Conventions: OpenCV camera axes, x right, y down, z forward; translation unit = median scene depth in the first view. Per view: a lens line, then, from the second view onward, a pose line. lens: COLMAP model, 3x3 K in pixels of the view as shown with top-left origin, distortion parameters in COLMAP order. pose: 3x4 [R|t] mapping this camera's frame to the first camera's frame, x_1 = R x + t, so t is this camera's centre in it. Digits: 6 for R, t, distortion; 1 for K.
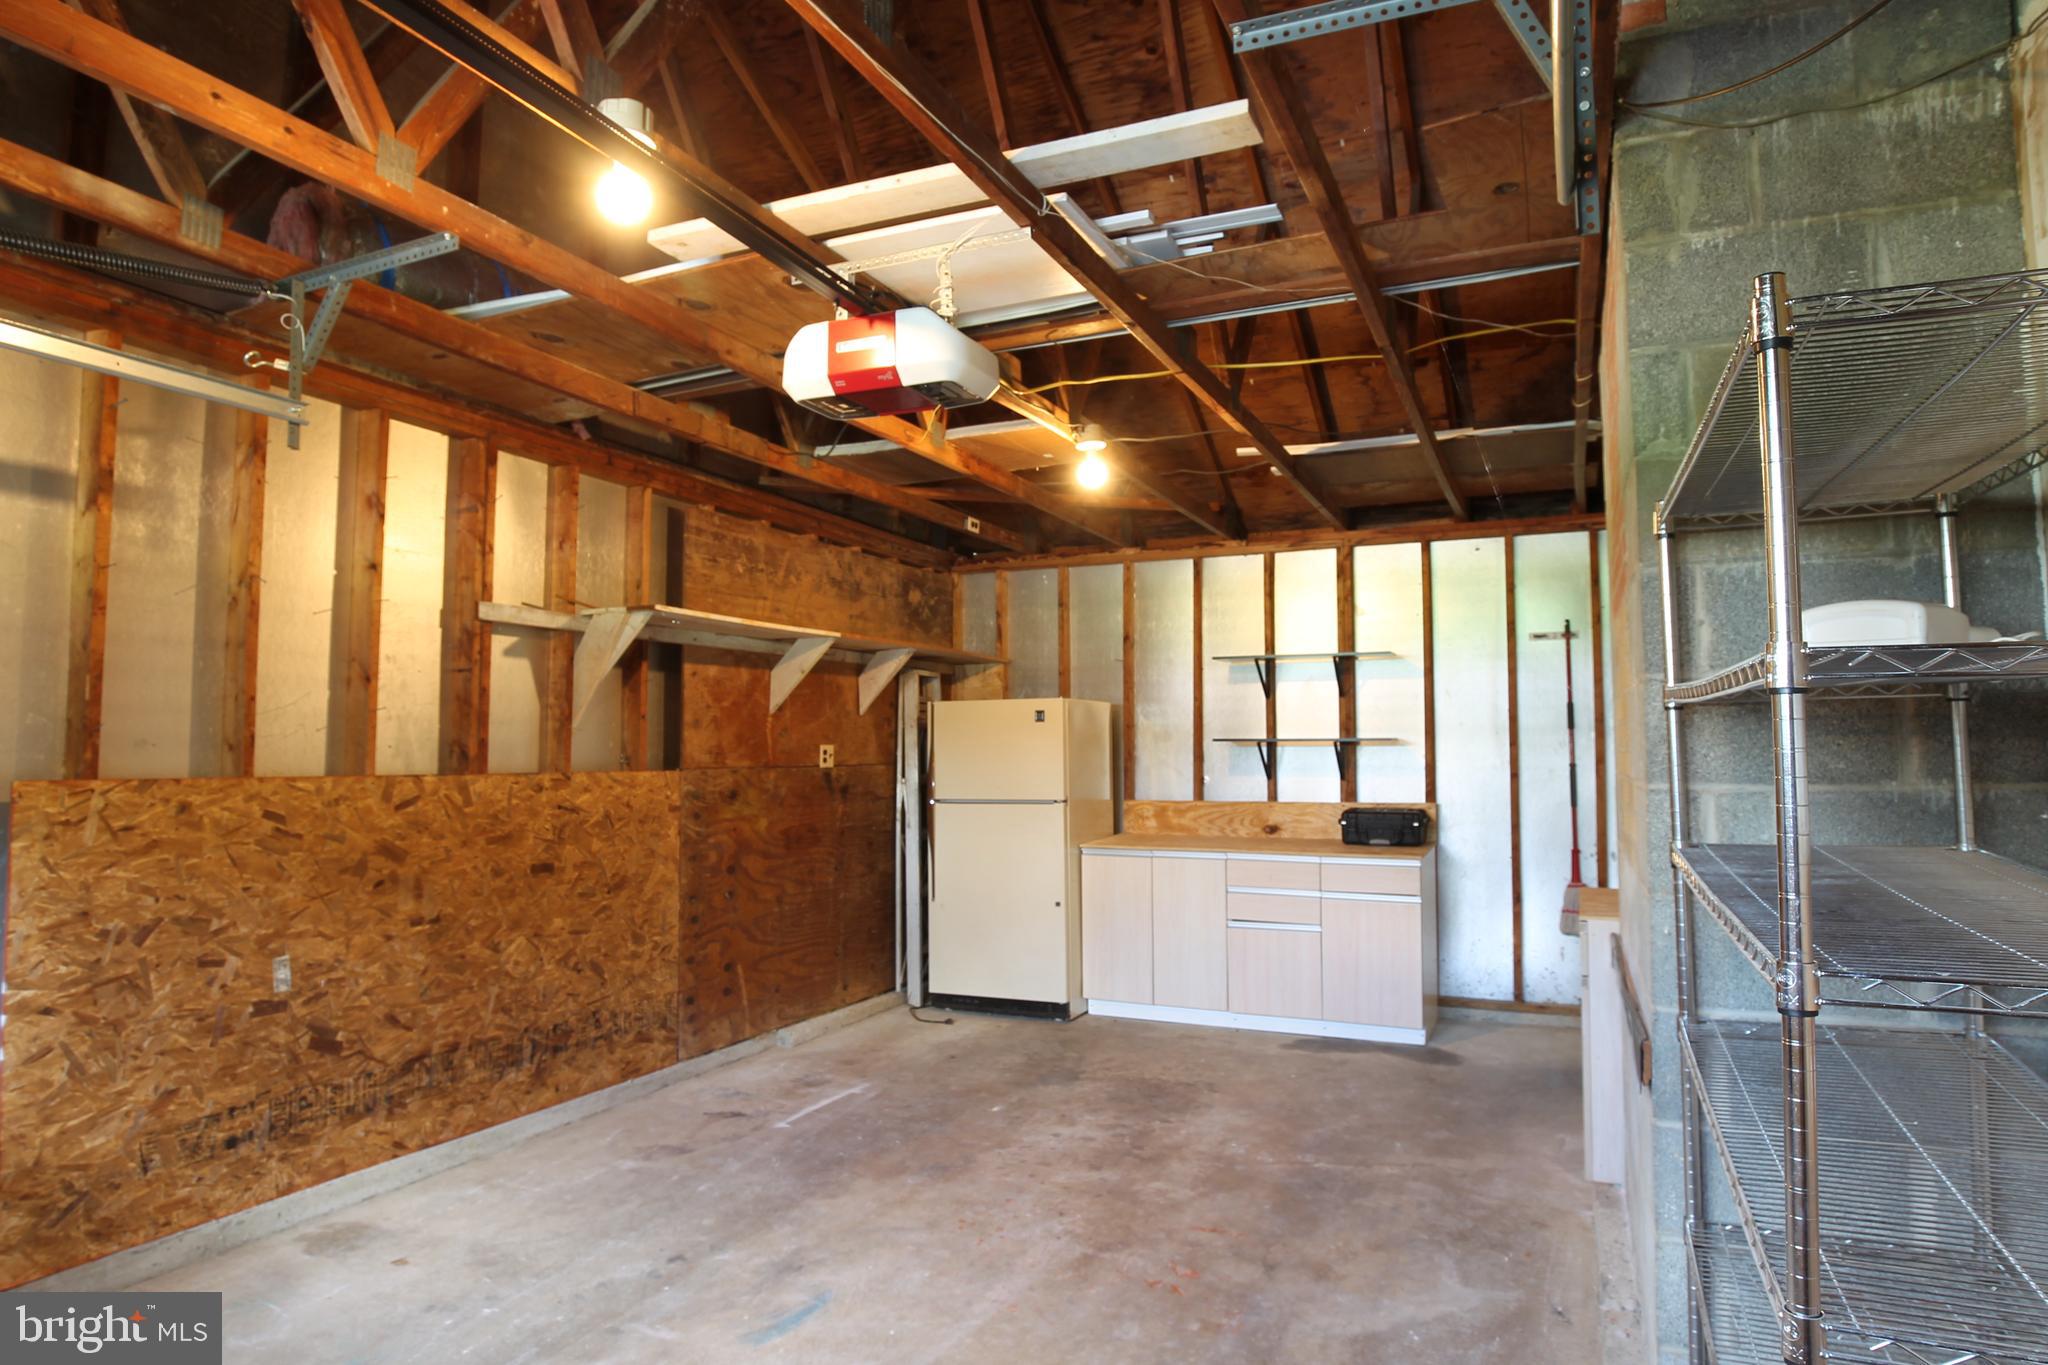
lens RADIAL K [[1213.4, 0, 1028.3], [0, 1213.4, 676.9], [0, 0, 1]] dist [-0.034536, 0.000799]
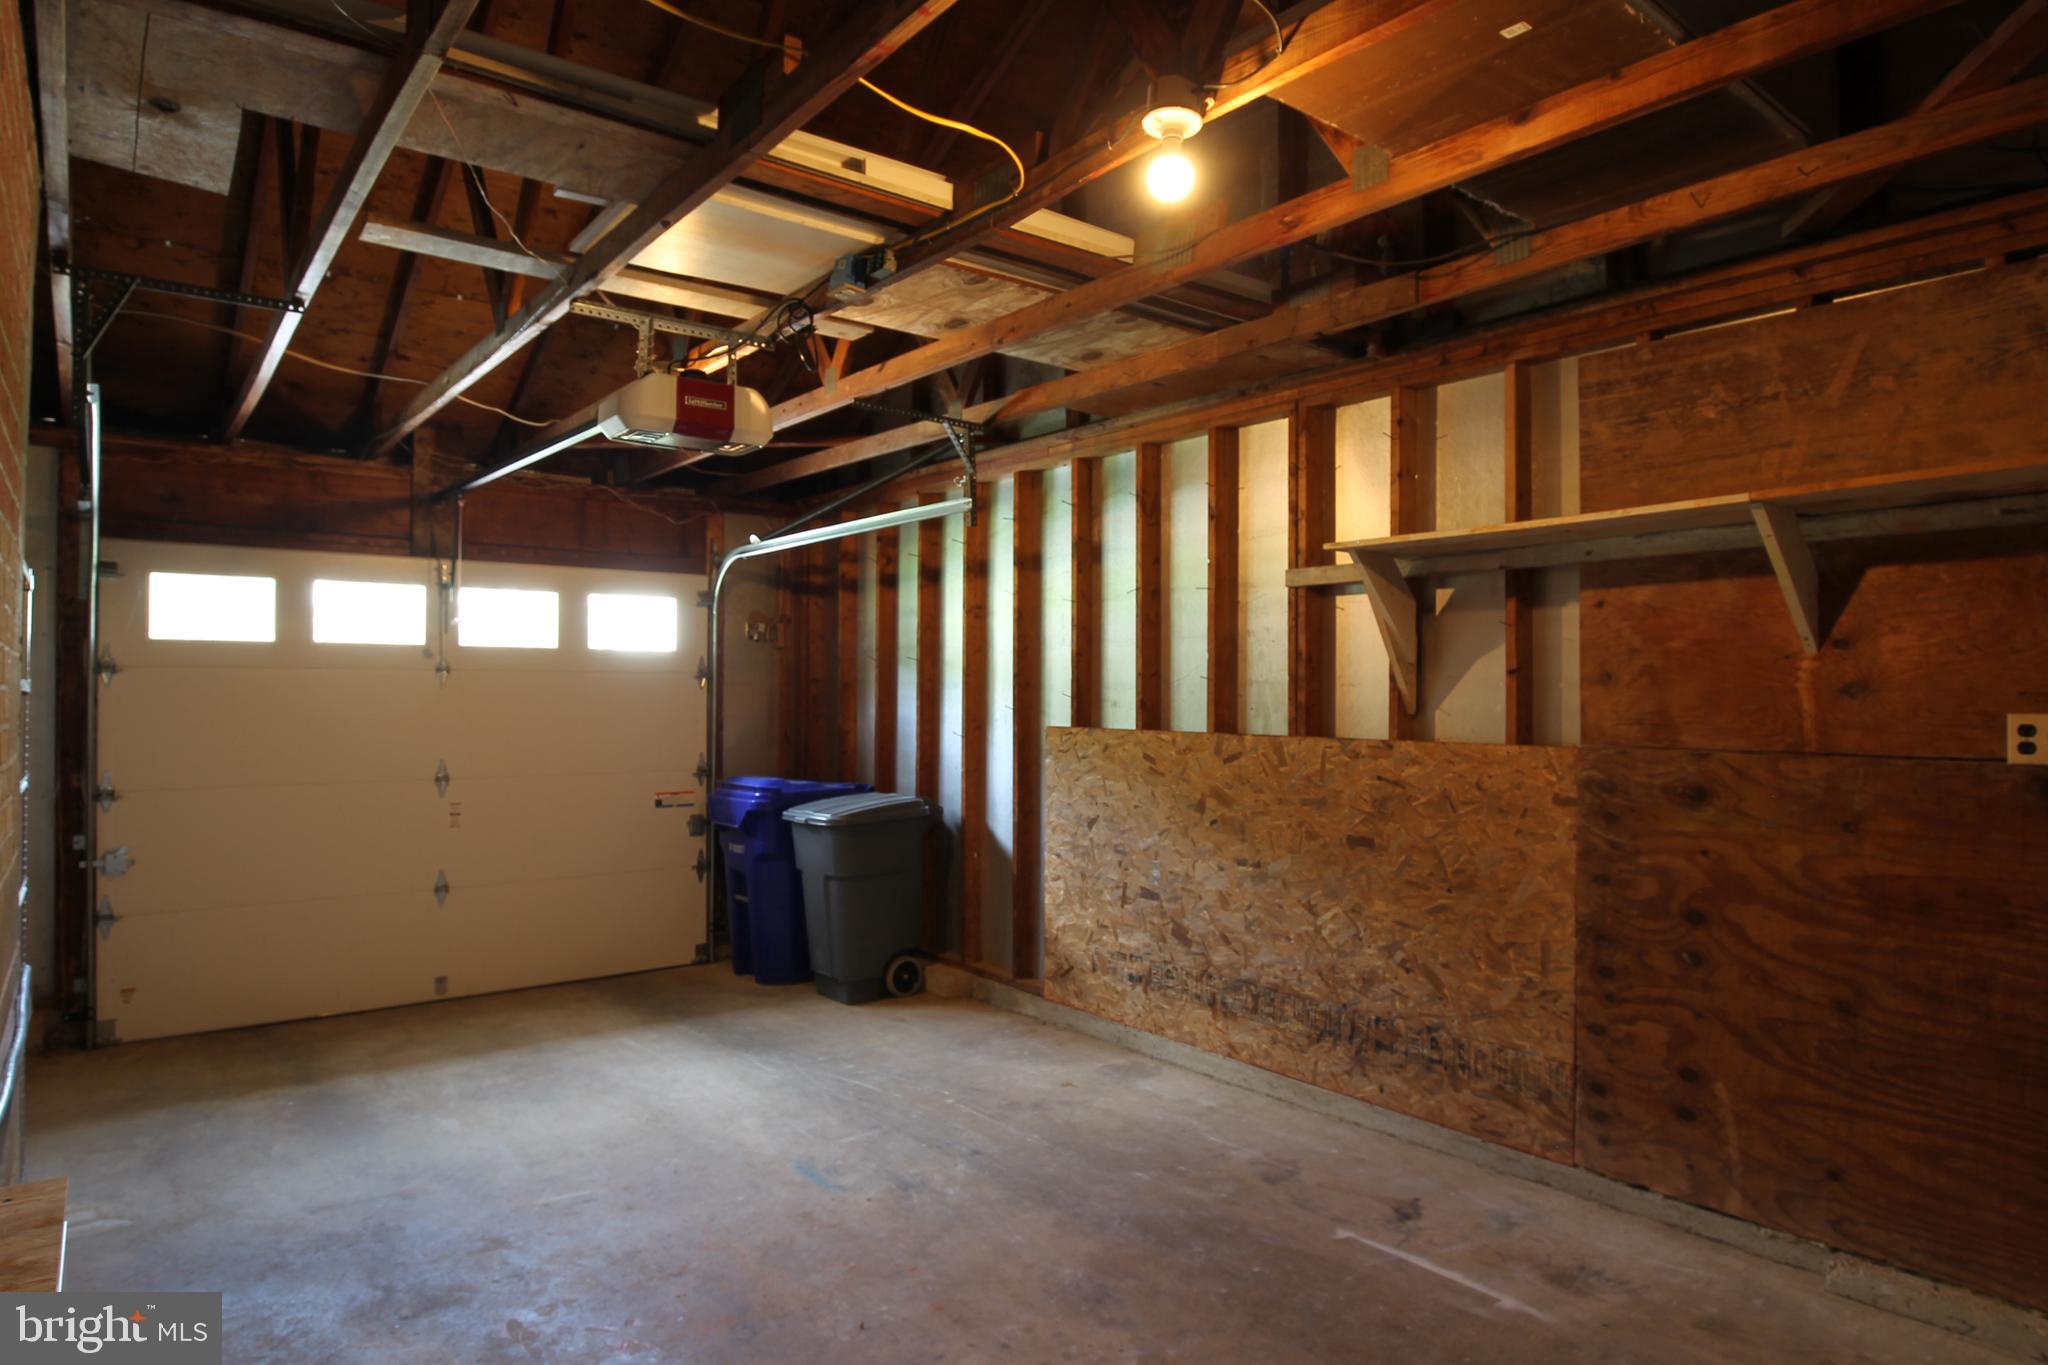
lens RADIAL K [[1213.4, 0, 1028.3], [0, 1213.4, 676.9], [0, 0, 1]] dist [-0.034536, 0.000799]
pose [[-0.471312, -0.016118, -0.881819, 0.532712], [0.048432, 0.997851, -0.044125, 0.060191], [0.880636, -0.063505, -0.469519, 1.202791]]
